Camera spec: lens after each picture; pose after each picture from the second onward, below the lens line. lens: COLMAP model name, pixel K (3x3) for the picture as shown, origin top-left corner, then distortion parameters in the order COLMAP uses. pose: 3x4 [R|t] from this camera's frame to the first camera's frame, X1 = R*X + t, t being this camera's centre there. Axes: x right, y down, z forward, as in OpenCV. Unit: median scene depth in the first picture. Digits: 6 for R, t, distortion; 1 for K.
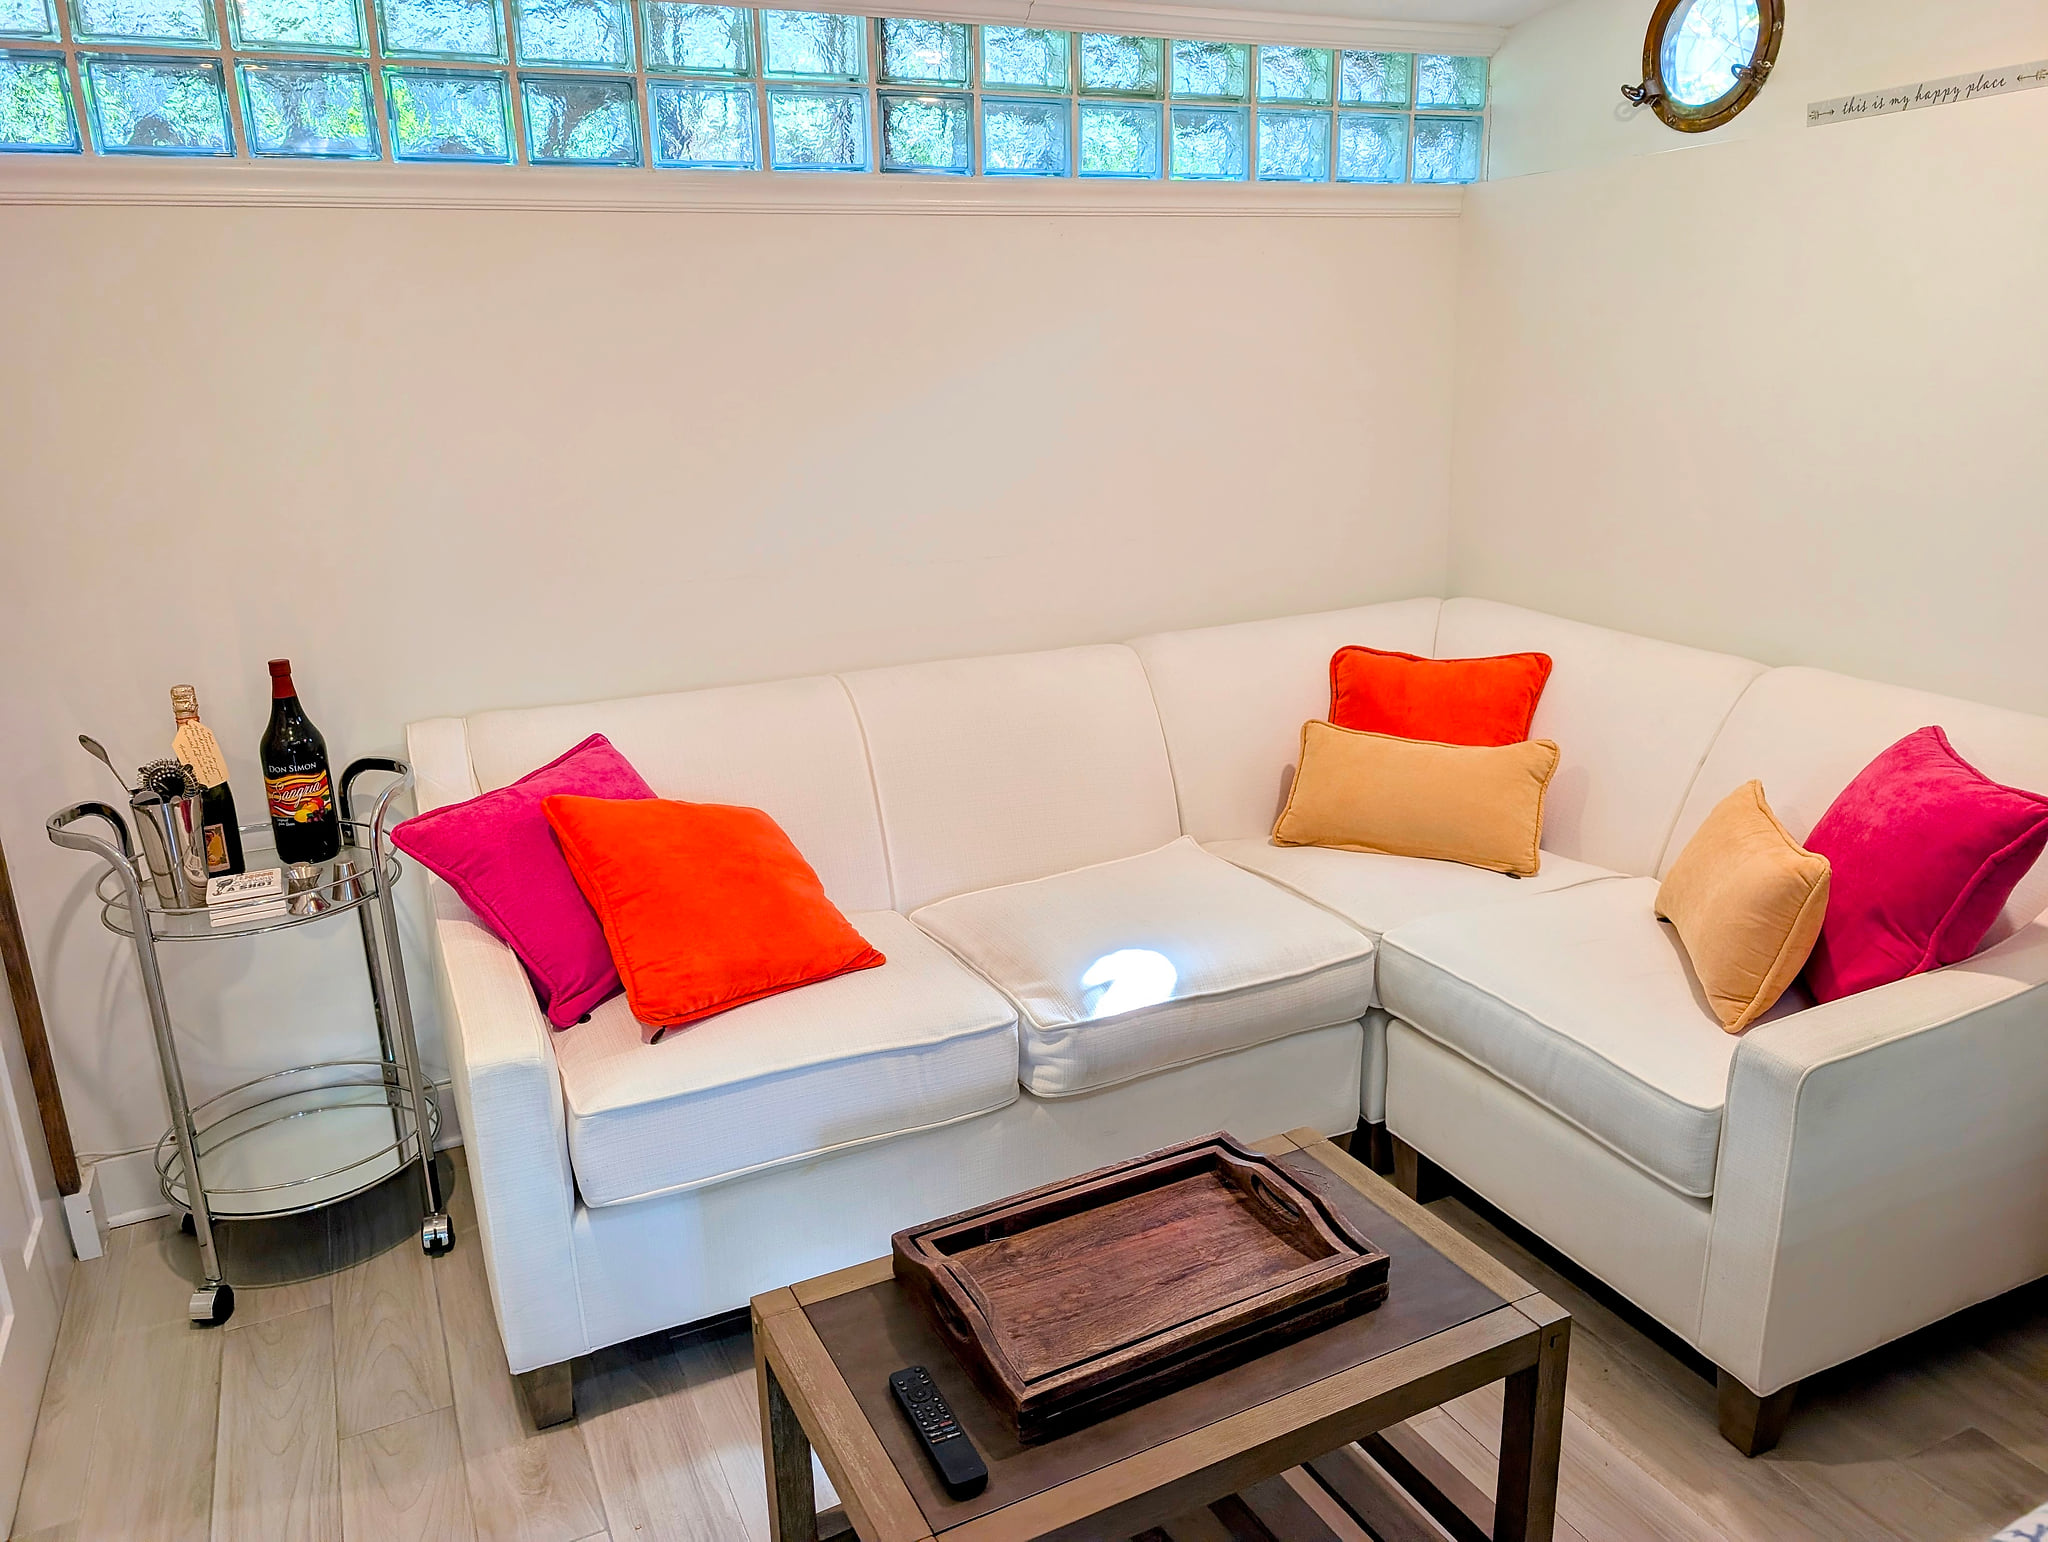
lens RADIAL K [[1422.1, 0, 981.5], [0, 1422.1, 740.1], [0, 0, 1]] dist [0.004830, 0.006228]
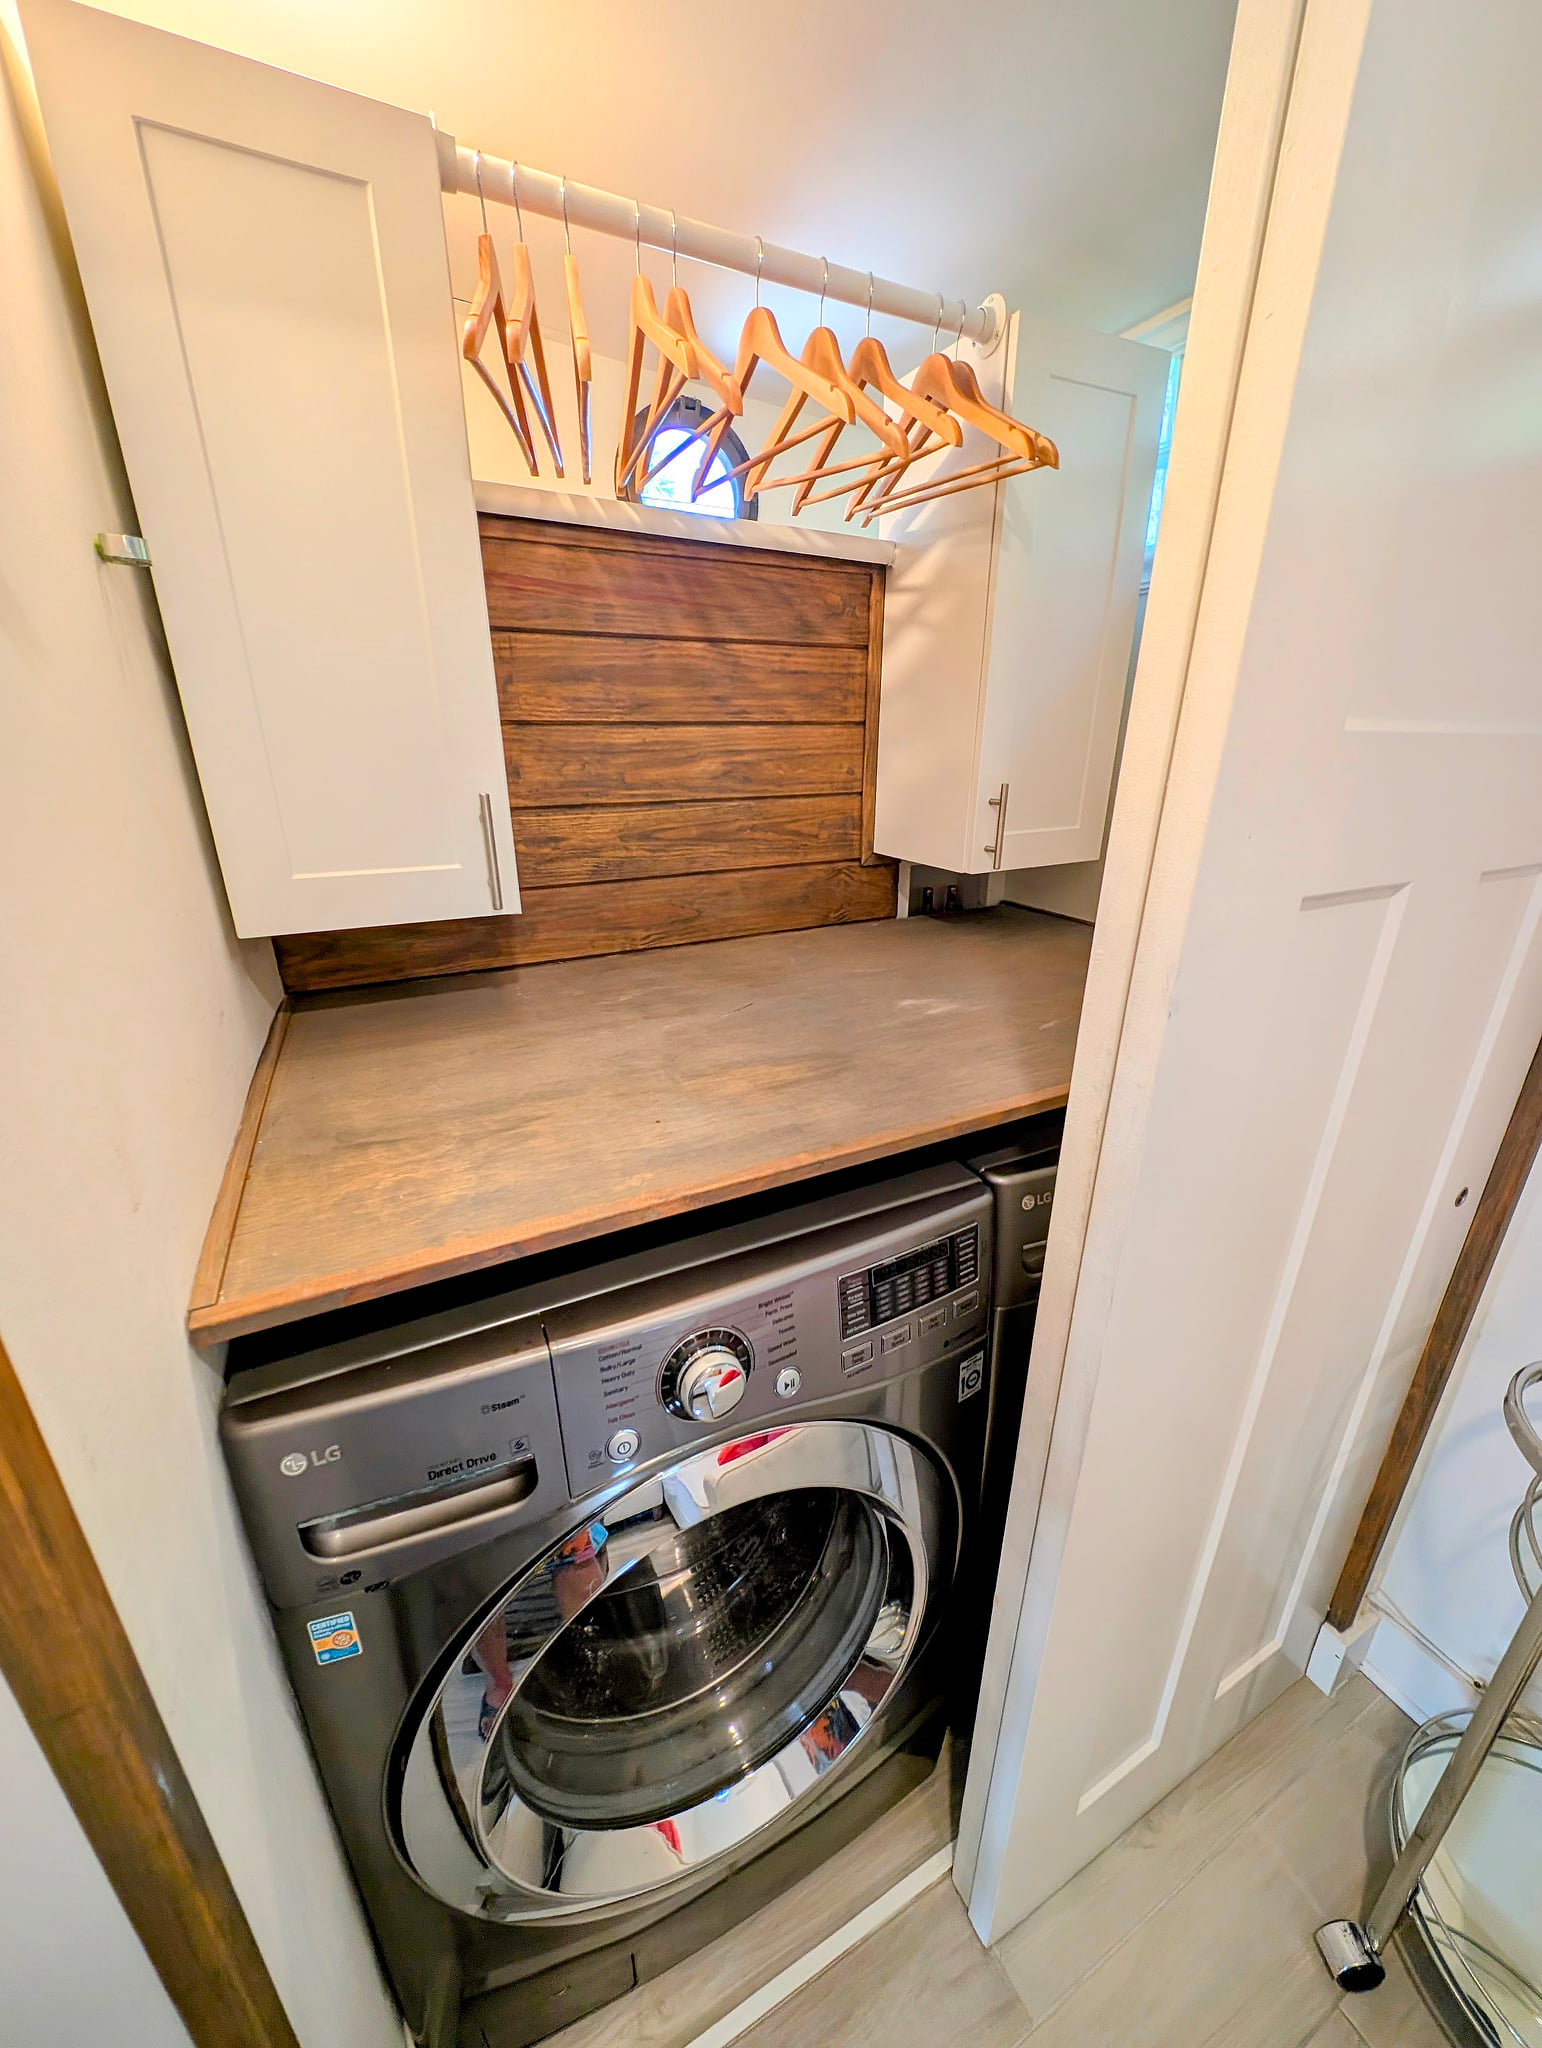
lens RADIAL K [[768.6, 0, 766.8], [0, 768.6, 1020.4], [0, 0, 1]] dist [0.016358, -0.009005]
pose [[0.030225, 0.388093, -0.921124, -0.330357], [-0.277965, 0.888458, 0.365209, -0.127451], [0.960116, 0.245002, 0.134730, 0.467133]]
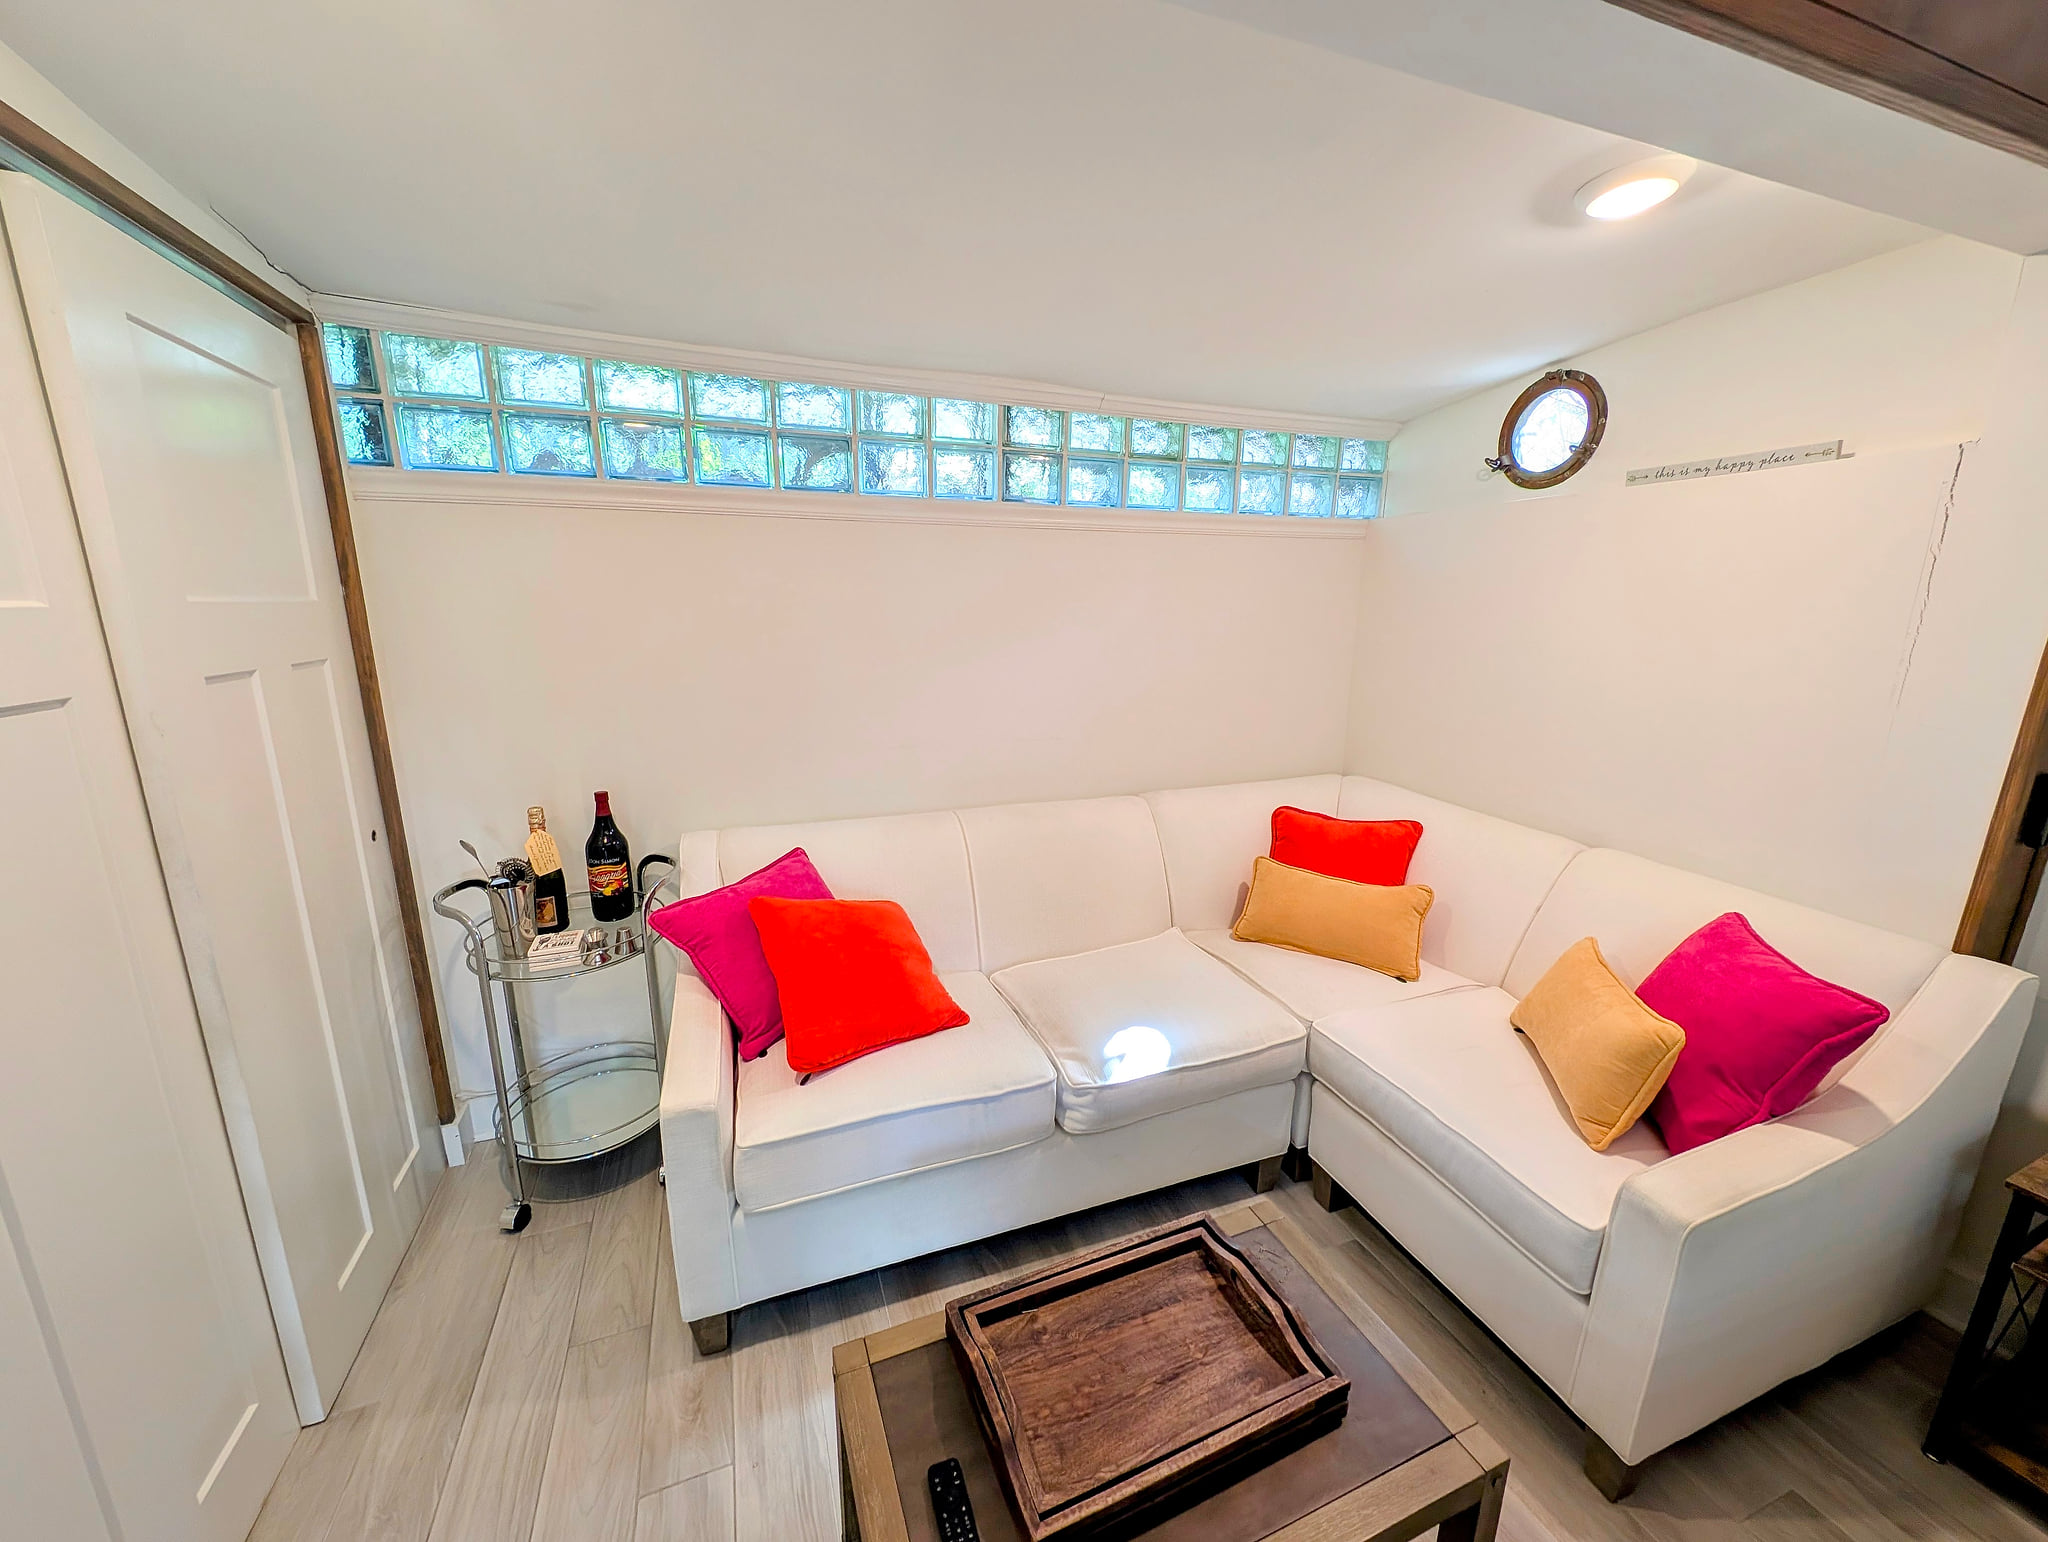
lens RADIAL K [[768.6, 0, 991.7], [0, 768.6, 774.2], [0, 0, 1]] dist [0.016358, -0.009005]
pose [[0.995246, 0.055440, -0.080070, 0.004628], [-0.059140, 0.997253, -0.044593, -0.062636], [0.077377, 0.049116, 0.995791, 0.180820]]
